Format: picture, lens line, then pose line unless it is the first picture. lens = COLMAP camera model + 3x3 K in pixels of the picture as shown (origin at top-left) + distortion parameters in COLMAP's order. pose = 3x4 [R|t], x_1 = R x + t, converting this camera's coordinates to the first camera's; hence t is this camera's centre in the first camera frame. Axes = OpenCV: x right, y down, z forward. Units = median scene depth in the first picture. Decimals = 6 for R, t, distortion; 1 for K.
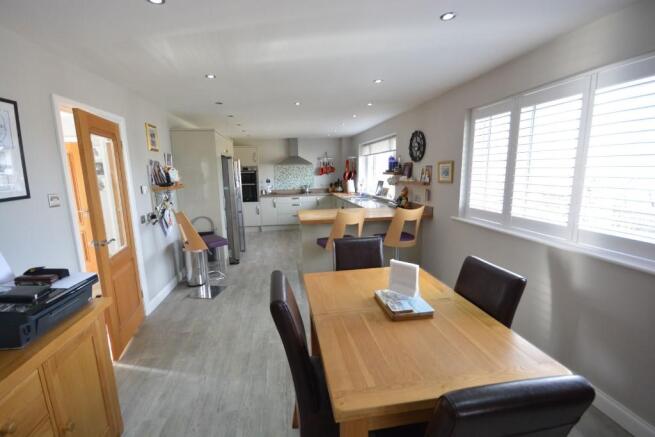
lens RADIAL K [[289.9, 0, 327.5], [0, 289.9, 218.5], [0, 0, 1]] dist [-0.000348, 0.000090]
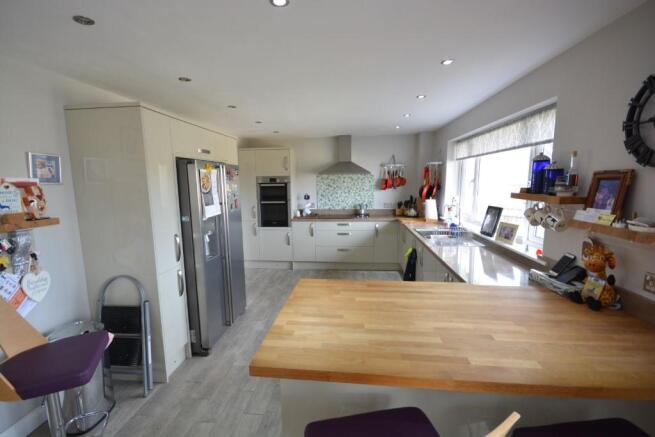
lens RADIAL K [[289.9, 0, 327.5], [0, 289.9, 218.5], [0, 0, 1]] dist [-0.000348, 0.000090]
pose [[0.966219, 0.042100, -0.254259, 0.025080], [-0.049590, 0.998502, -0.023117, -0.065630], [0.252905, 0.034945, 0.966860, 0.344106]]
